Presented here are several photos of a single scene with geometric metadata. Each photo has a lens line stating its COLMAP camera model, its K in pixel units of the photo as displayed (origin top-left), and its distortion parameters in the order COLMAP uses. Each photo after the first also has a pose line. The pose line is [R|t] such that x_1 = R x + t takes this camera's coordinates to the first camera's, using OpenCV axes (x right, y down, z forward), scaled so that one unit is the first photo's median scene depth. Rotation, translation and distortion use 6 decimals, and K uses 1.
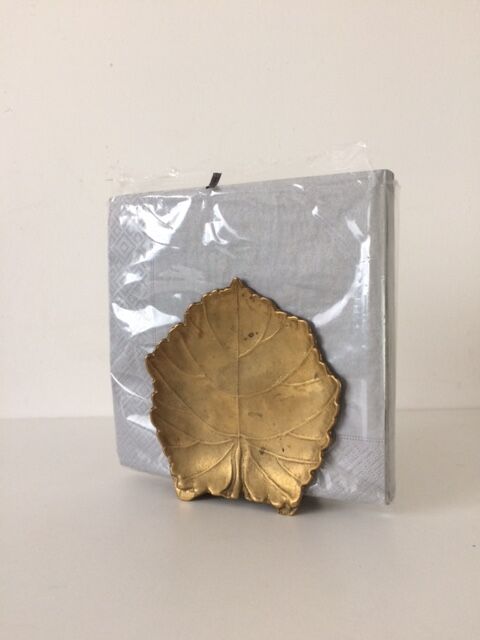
lens RADIAL K [[558.9, 0, 240.0], [0, 558.9, 320.0], [0, 0, 1]] dist [0.055041, -0.000023]
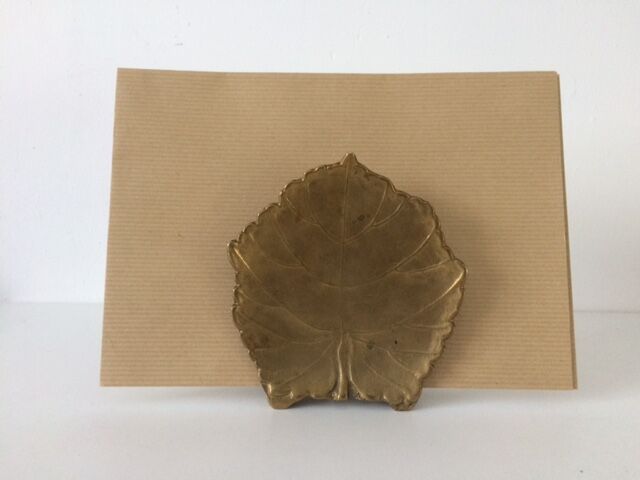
lens RADIAL K [[558.9, 0, 320.0], [0, 558.9, 240.0], [0, 0, 1]] dist [0.055041, -0.000023]
pose [[0.919121, -0.004754, 0.393946, -0.389192], [-0.014956, 0.998785, 0.046945, 0.020421], [-0.393691, -0.049040, 0.917934, 0.200091]]
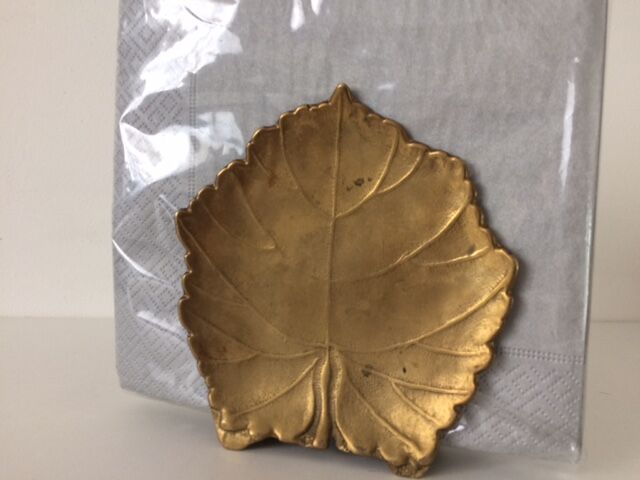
lens RADIAL K [[558.9, 0, 320.0], [0, 558.9, 240.0], [0, 0, 1]] dist [0.055041, -0.000023]
pose [[0.986714, 0.051746, 0.154006, -0.112522], [-0.053358, 0.998555, 0.006350, 0.087257], [-0.153455, -0.014483, 0.988049, 0.393940]]
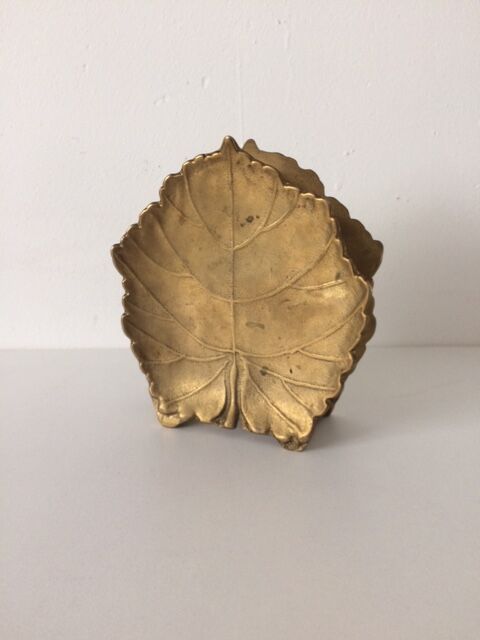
lens RADIAL K [[558.9, 0, 240.0], [0, 558.9, 320.0], [0, 0, 1]] dist [0.055041, -0.000023]
pose [[0.999847, 0.000393, -0.017512, 0.019739], [0.003385, 0.976564, 0.215201, -0.002428], [0.017186, -0.215227, 0.976413, 0.254352]]
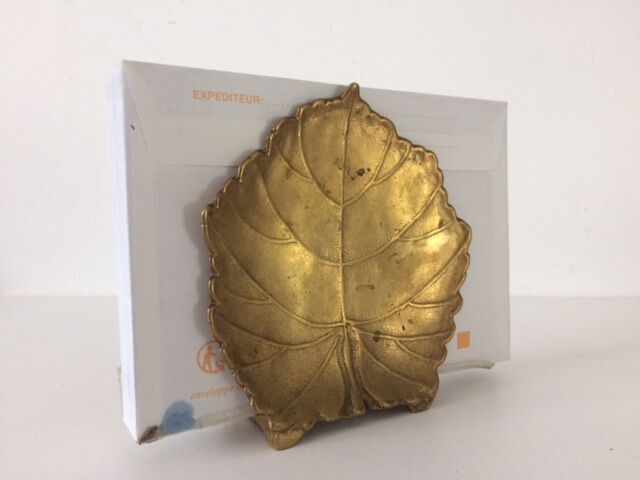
lens RADIAL K [[558.9, 0, 320.0], [0, 558.9, 240.0], [0, 0, 1]] dist [0.055041, -0.000023]
pose [[0.571035, -0.041231, 0.819890, -0.570280], [0.041403, 0.998913, 0.021398, 0.091732], [-0.819881, 0.021727, 0.572122, 0.641217]]
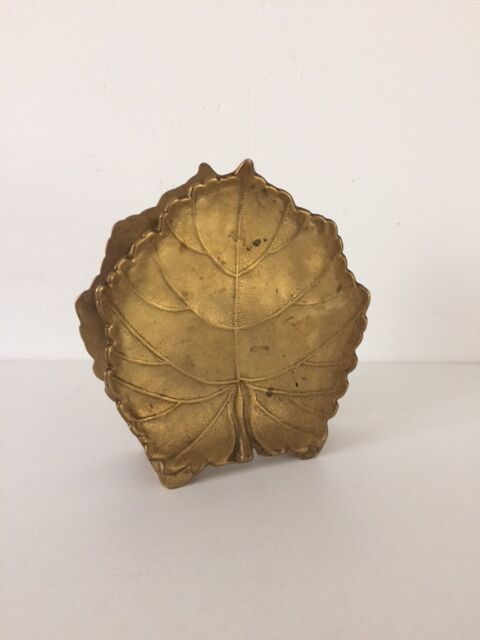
lens RADIAL K [[558.9, 0, 240.0], [0, 558.9, 320.0], [0, 0, 1]] dist [0.055041, -0.000023]
pose [[0.677693, -0.142760, 0.721354, -0.528212], [0.022145, 0.984491, 0.174032, -0.001806], [-0.735012, -0.101966, 0.670344, 0.511718]]
